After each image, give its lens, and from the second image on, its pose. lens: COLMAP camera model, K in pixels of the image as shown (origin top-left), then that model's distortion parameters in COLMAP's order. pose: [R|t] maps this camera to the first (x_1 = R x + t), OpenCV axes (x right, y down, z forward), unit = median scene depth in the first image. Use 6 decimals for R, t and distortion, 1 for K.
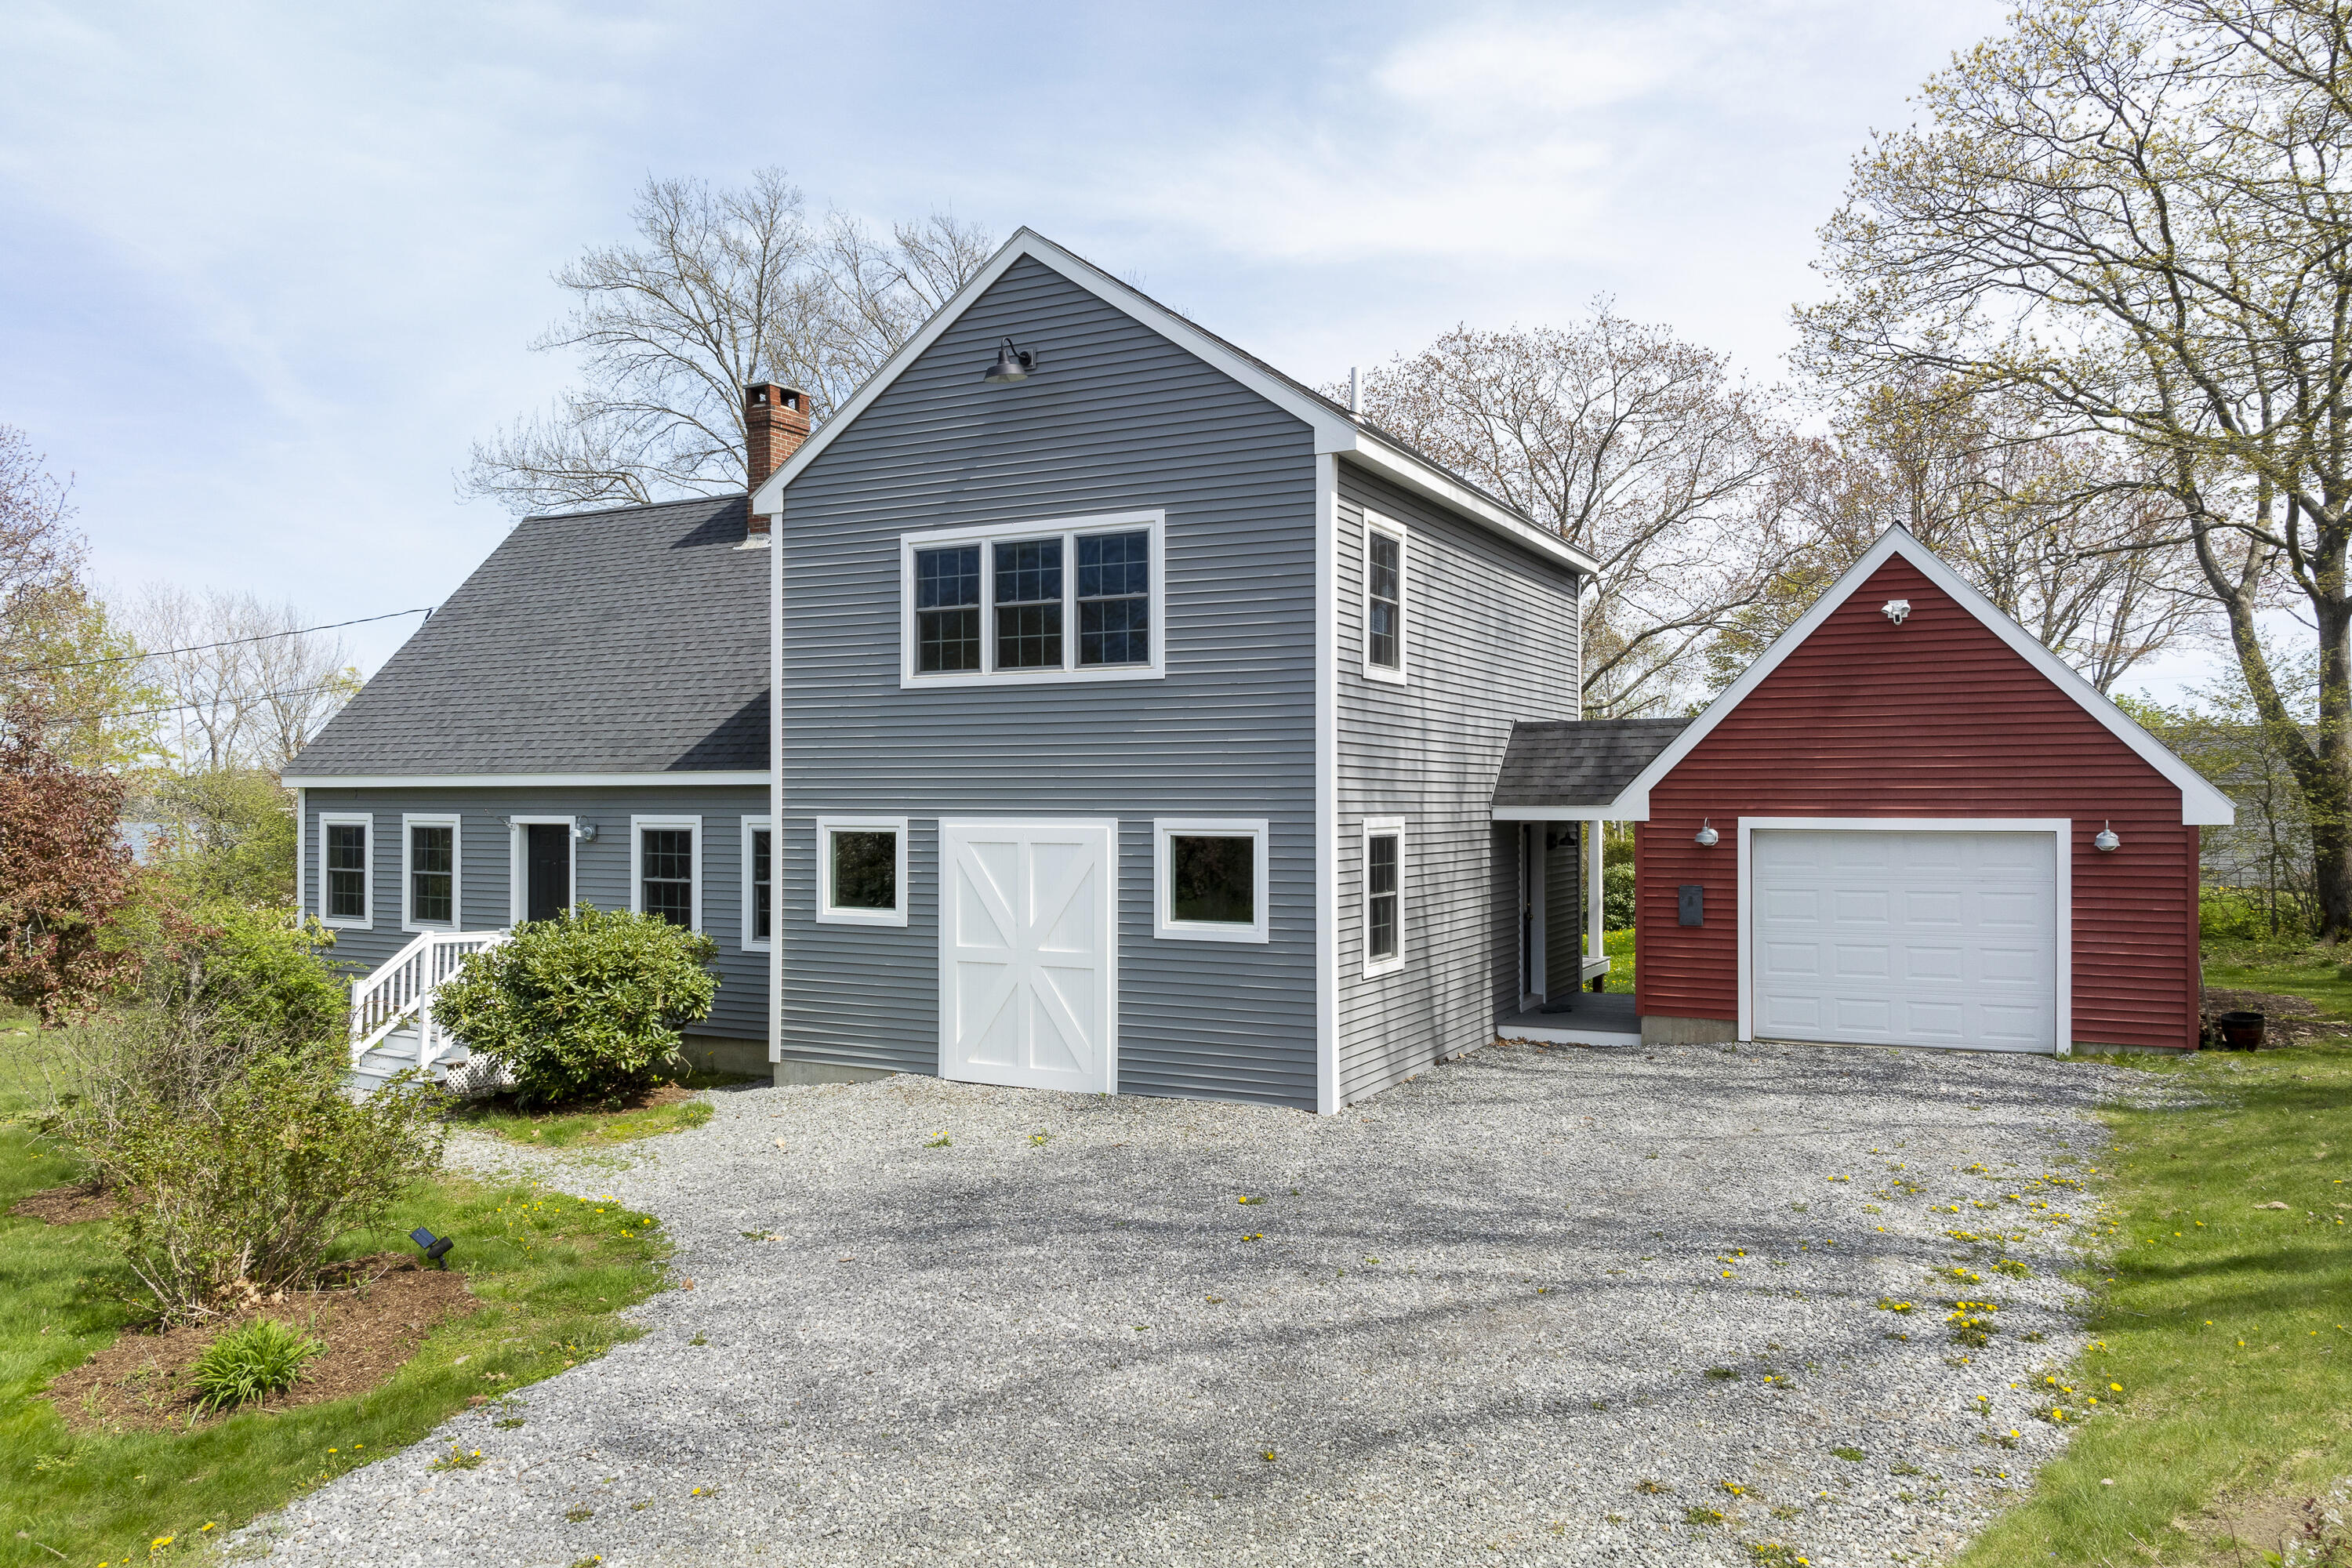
lens RADIAL K [[1621.6, 0, 1178.8], [0, 1621.6, 792.1], [0, 0, 1]] dist [0.002865, 0.006671]
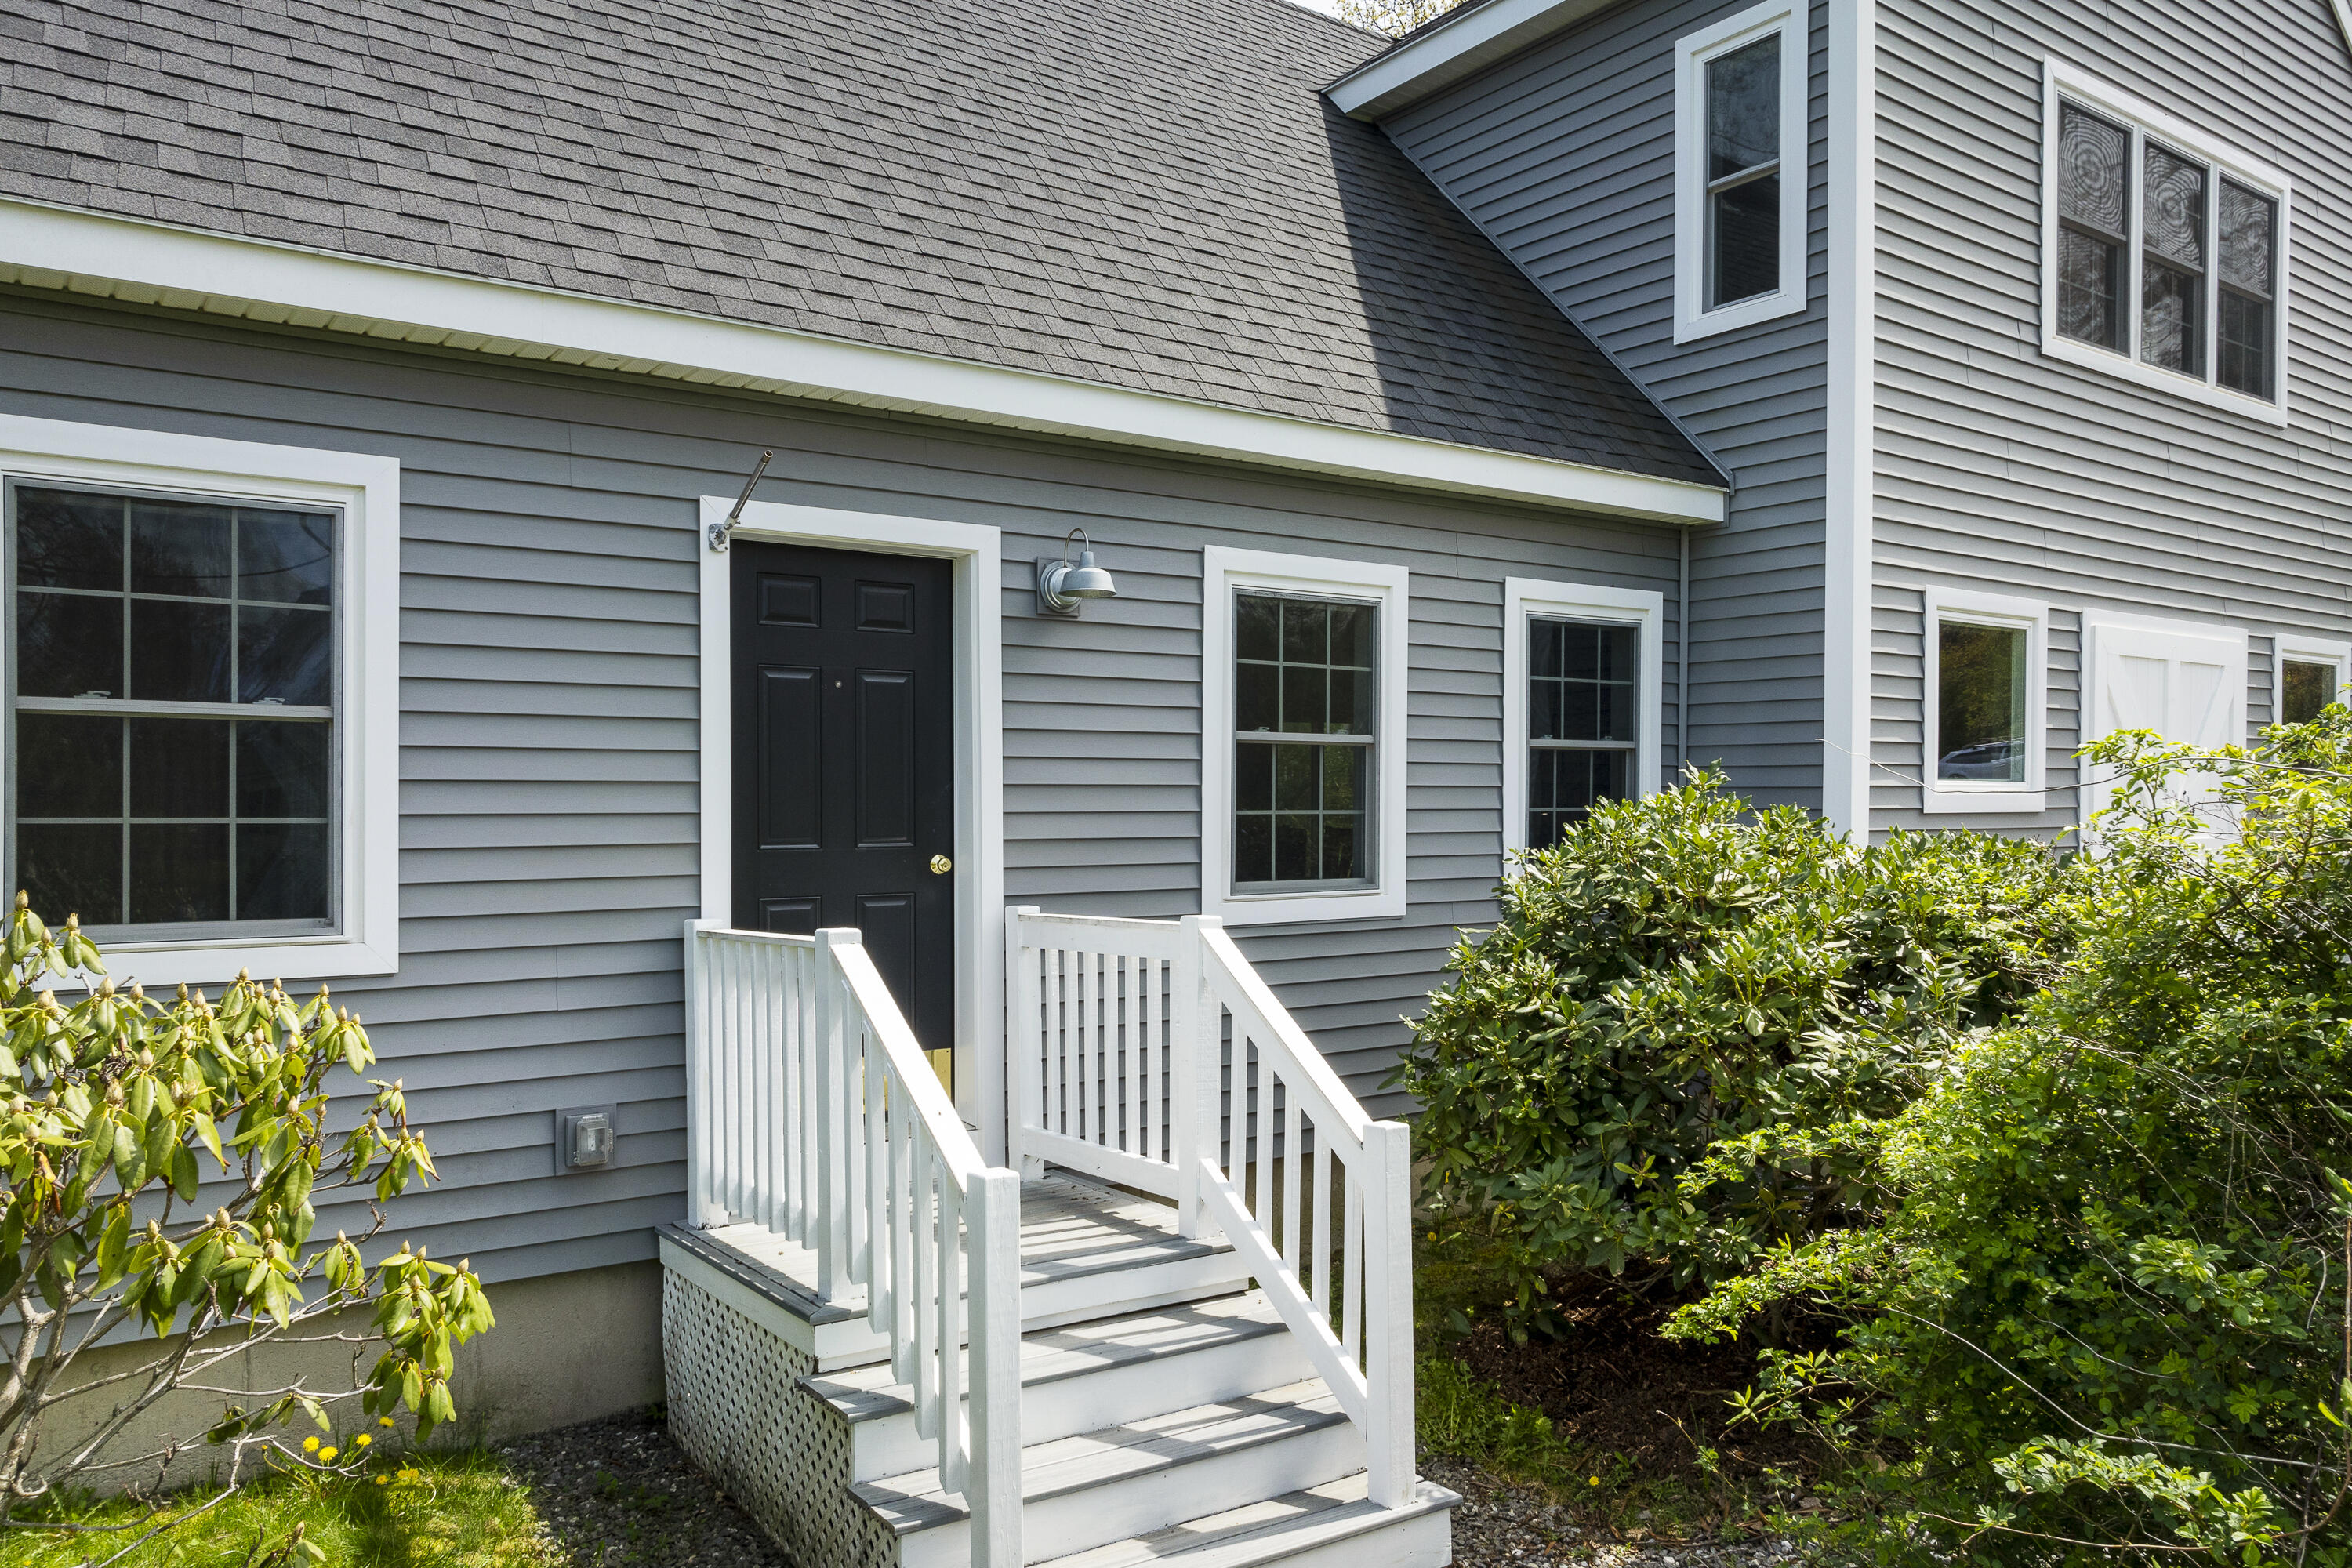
lens RADIAL K [[1621.6, 0, 1168.7], [0, 1621.6, 802.4], [0, 0, 1]] dist [0.002865, 0.006671]
pose [[0.461368, -0.006897, 0.887182, -0.759486], [-0.006188, 0.999920, 0.010992, 0.075860], [-0.887187, -0.010561, 0.461288, 1.004807]]
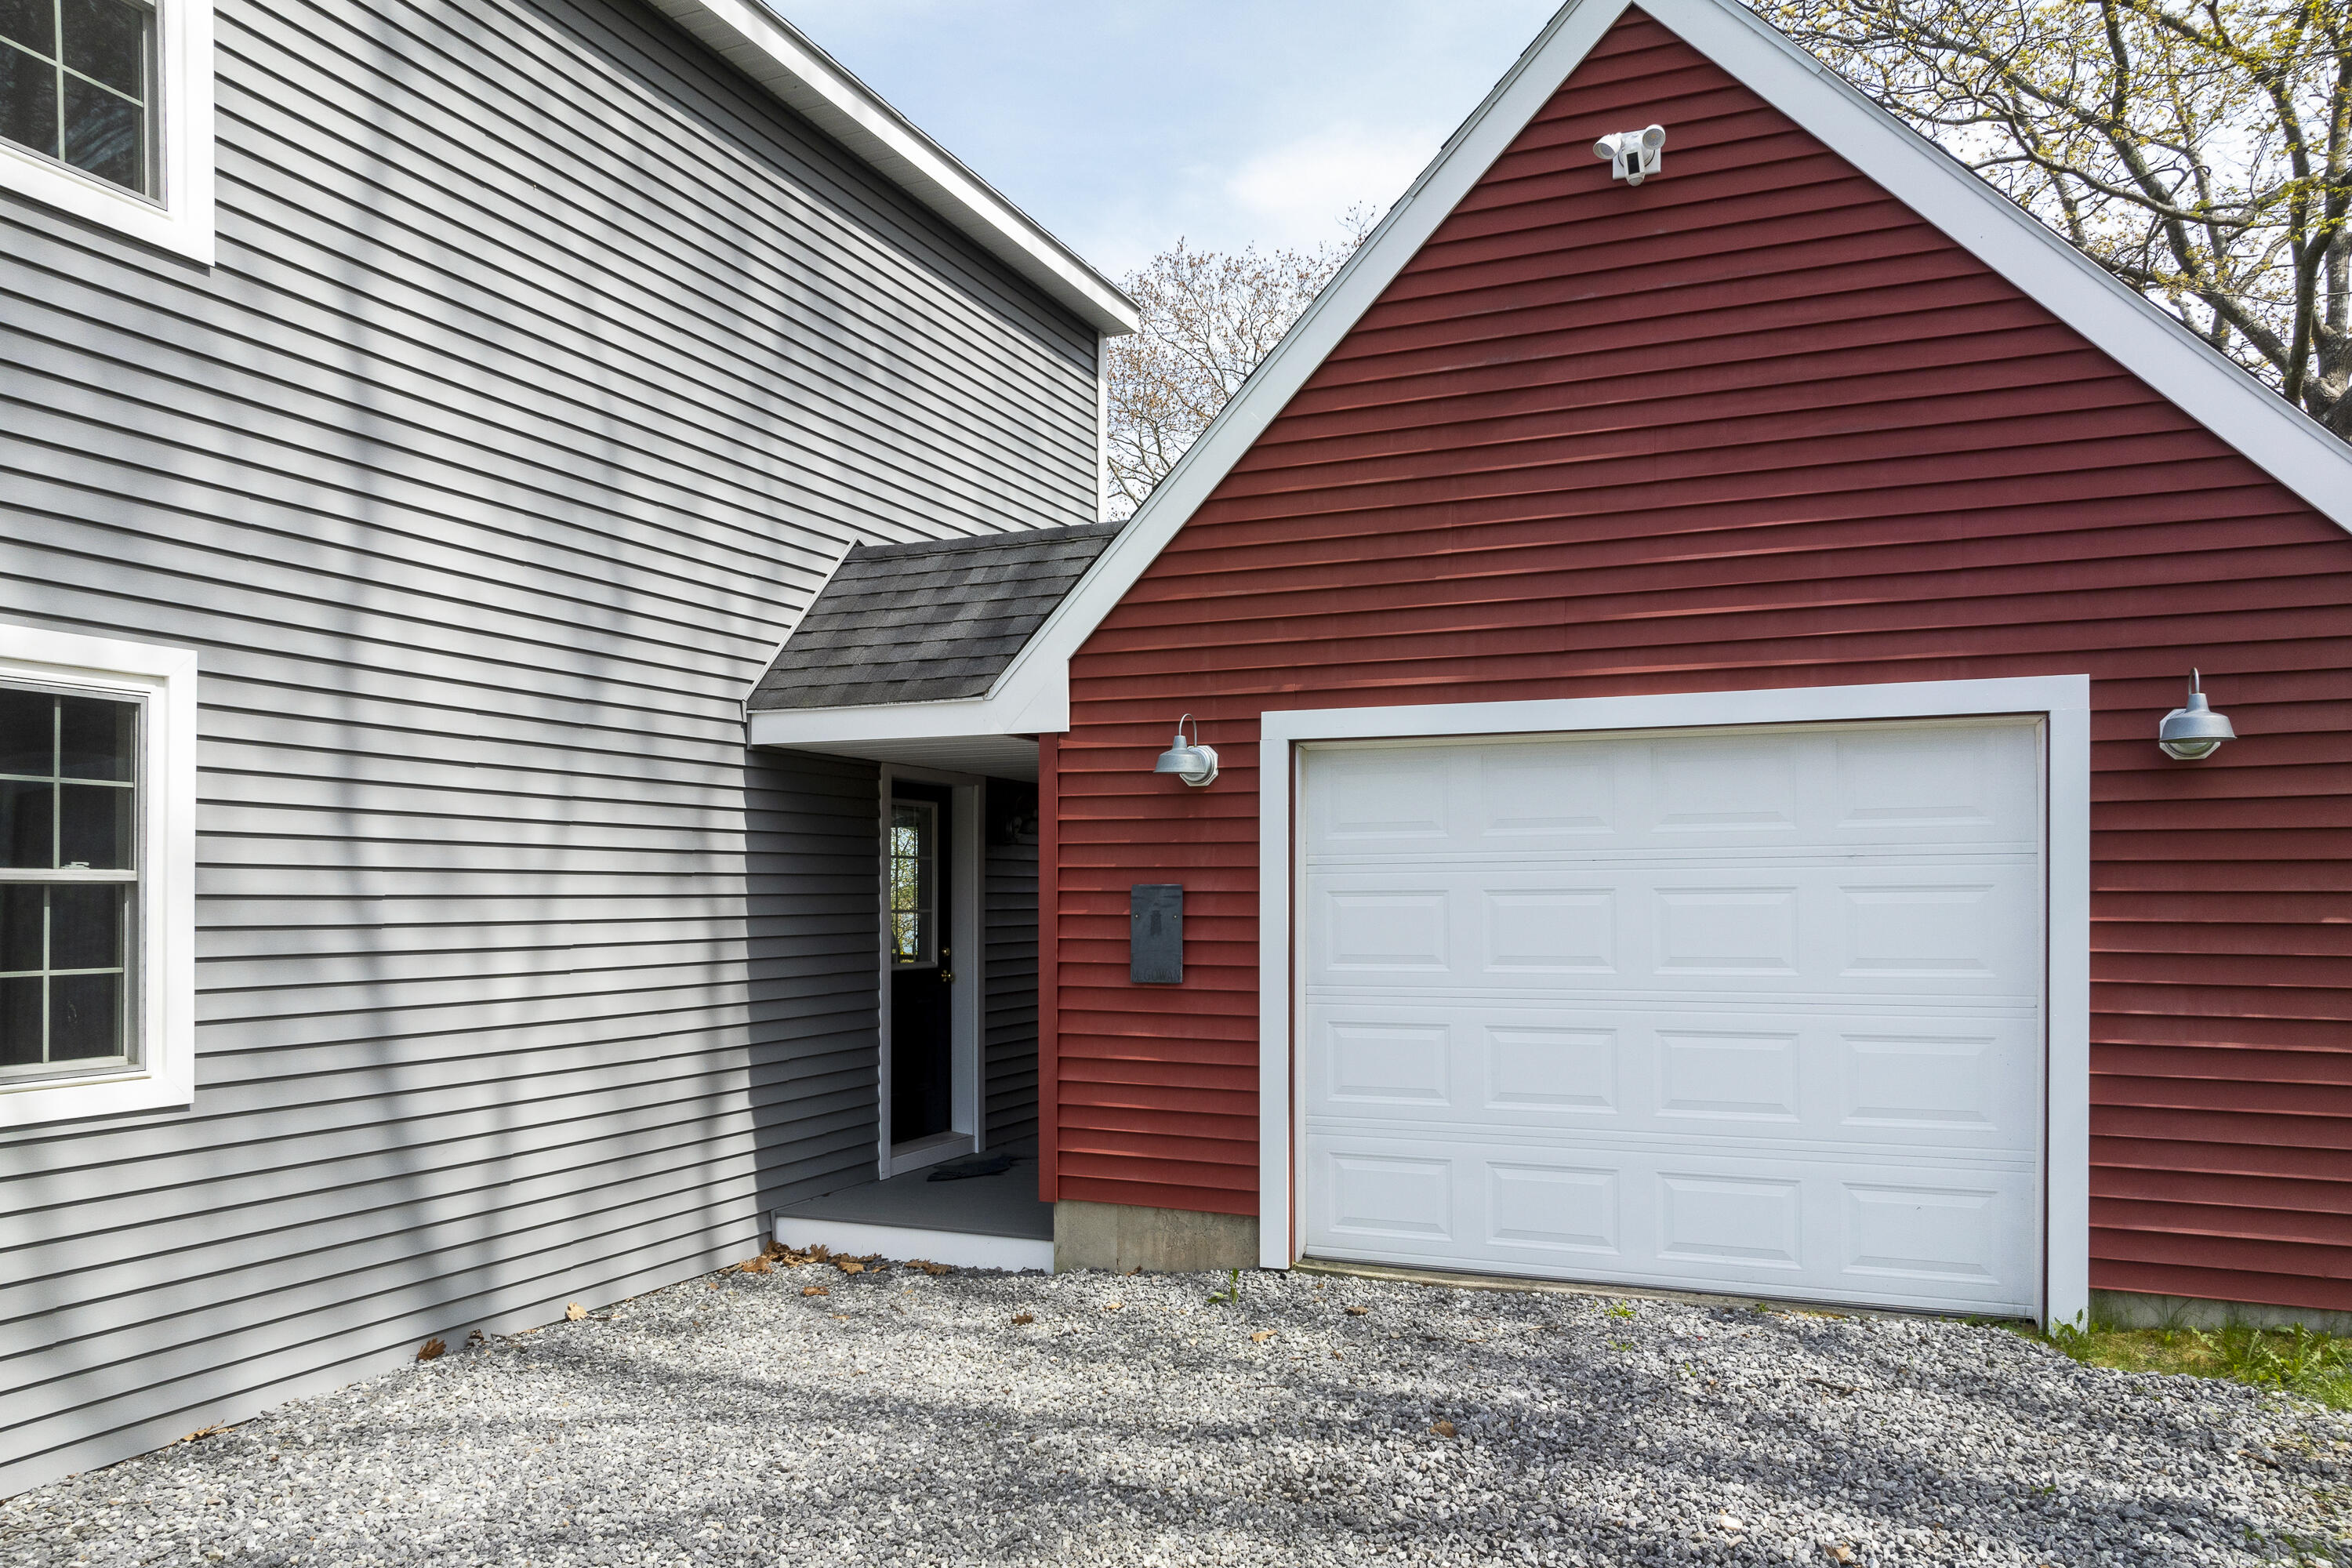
lens RADIAL K [[1621.6, 0, 1157.6], [0, 1621.6, 881.5], [0, 0, 1]] dist [0.002865, 0.006671]
pose [[0.997467, 0.002765, 0.071073, 0.302637], [-0.002579, 0.999993, -0.002712, 0.061105], [-0.071080, 0.002522, 0.997467, 0.624798]]
